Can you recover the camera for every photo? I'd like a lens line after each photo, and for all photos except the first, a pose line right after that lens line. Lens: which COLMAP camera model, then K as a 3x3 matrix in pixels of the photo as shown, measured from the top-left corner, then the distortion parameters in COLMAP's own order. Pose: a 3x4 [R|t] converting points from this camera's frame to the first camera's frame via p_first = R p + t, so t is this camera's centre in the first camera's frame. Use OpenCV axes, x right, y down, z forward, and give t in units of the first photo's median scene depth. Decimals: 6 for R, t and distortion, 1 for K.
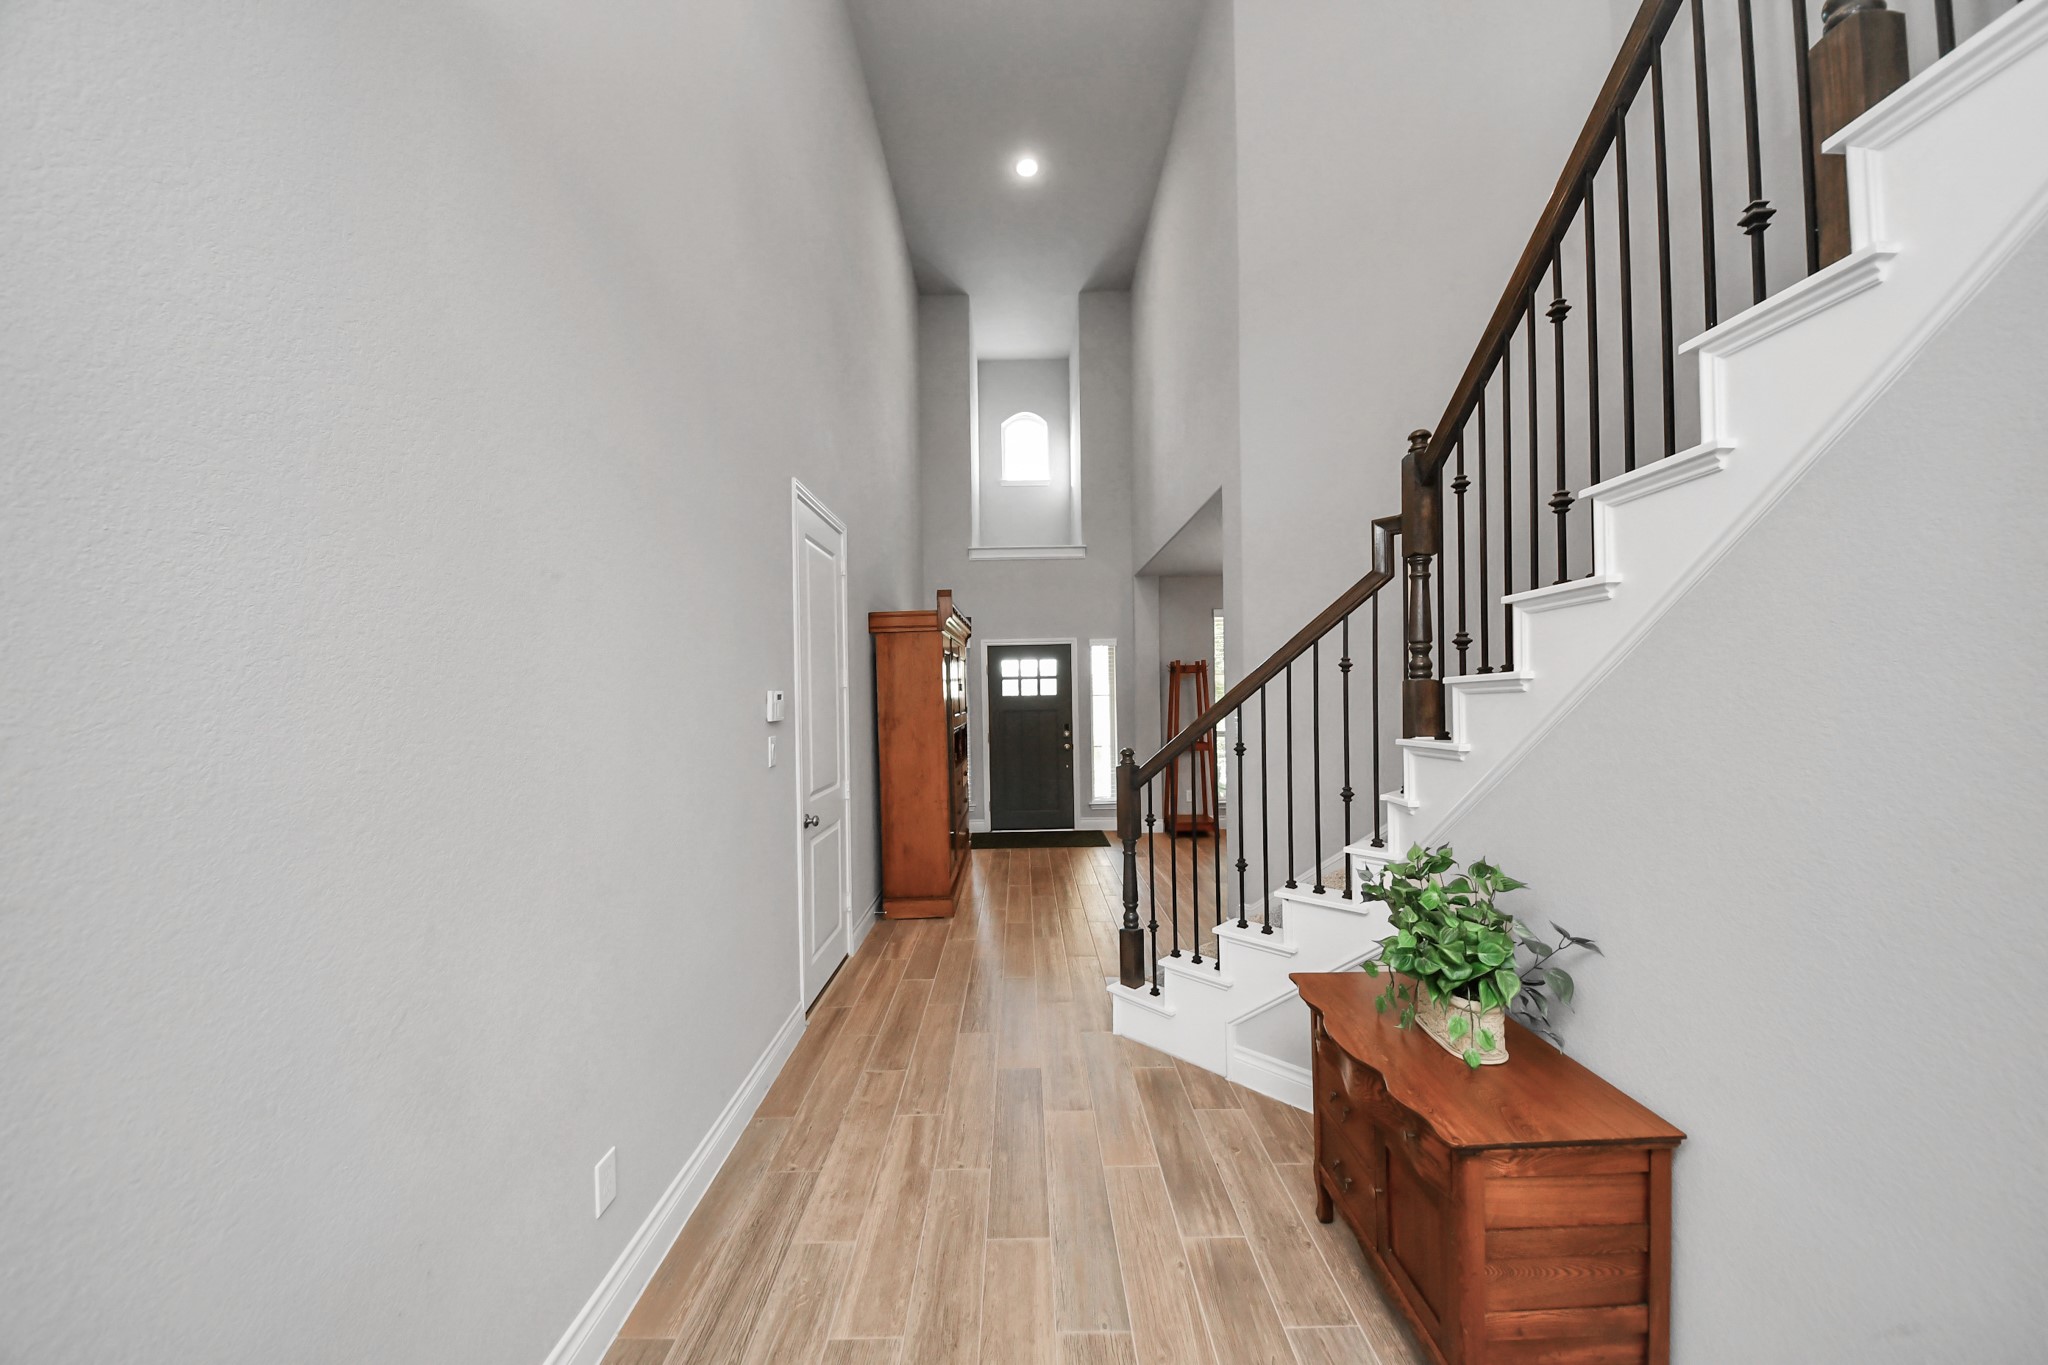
lens RADIAL K [[738.4, 0, 1018.4], [0, 738.4, 689.6], [0, 0, 1]] dist [-0.000333, 0.000245]
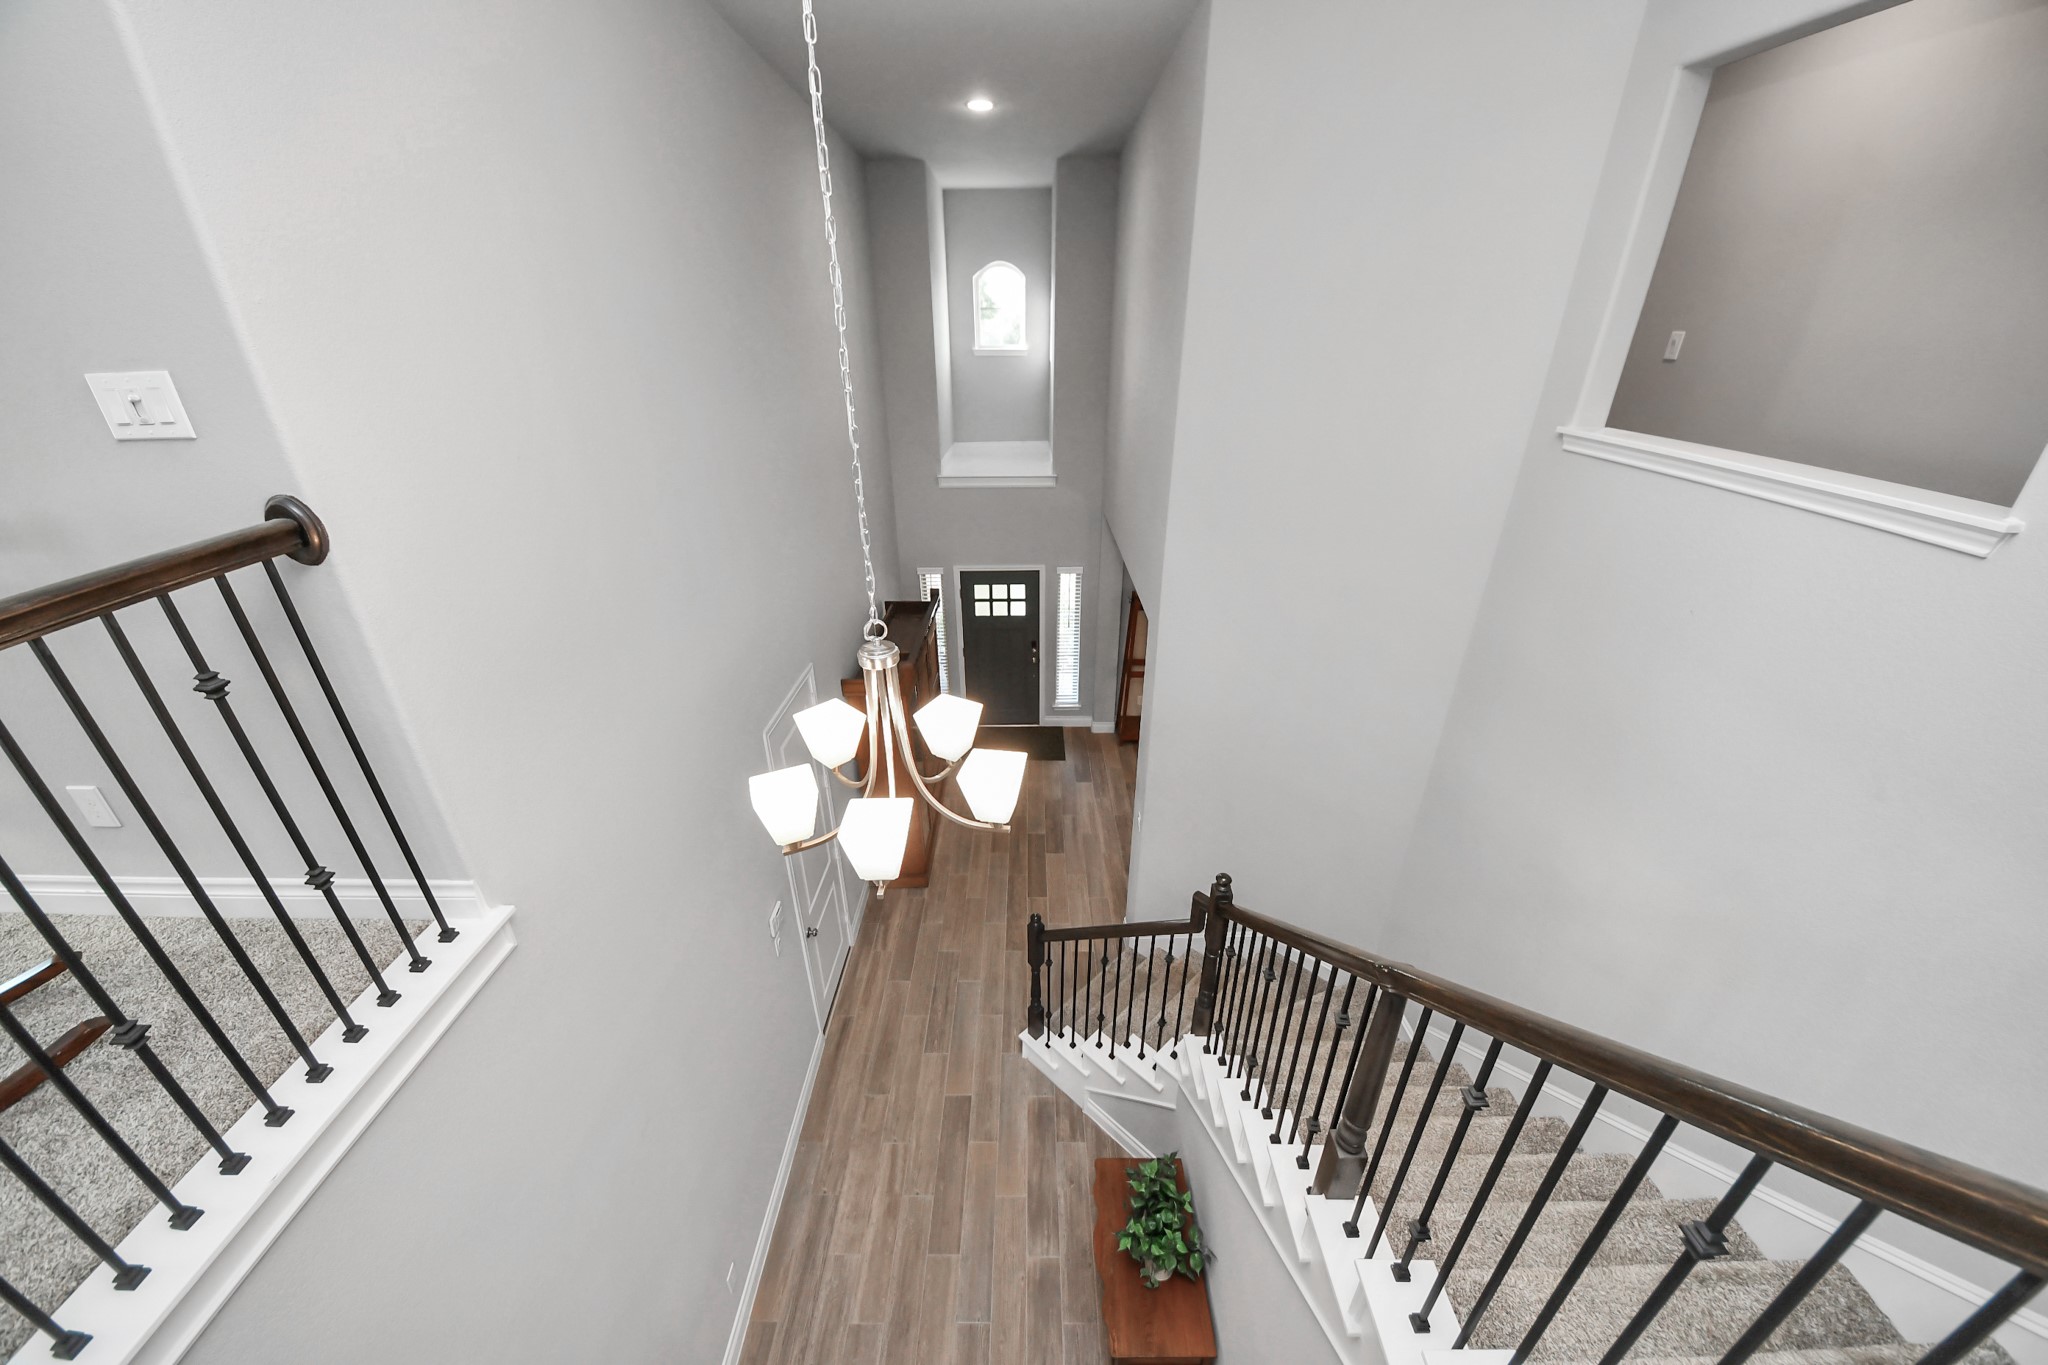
lens RADIAL K [[748.4, 0, 1024.0], [0, 748.4, 682.5], [0, 0, 1]] dist [0.000005, -0.000021]
pose [[0.999950, 0.009294, -0.003725, 0.155003], [-0.006601, 0.891668, 0.452641, -1.133260], [0.007528, -0.452594, 0.891685, -0.056792]]
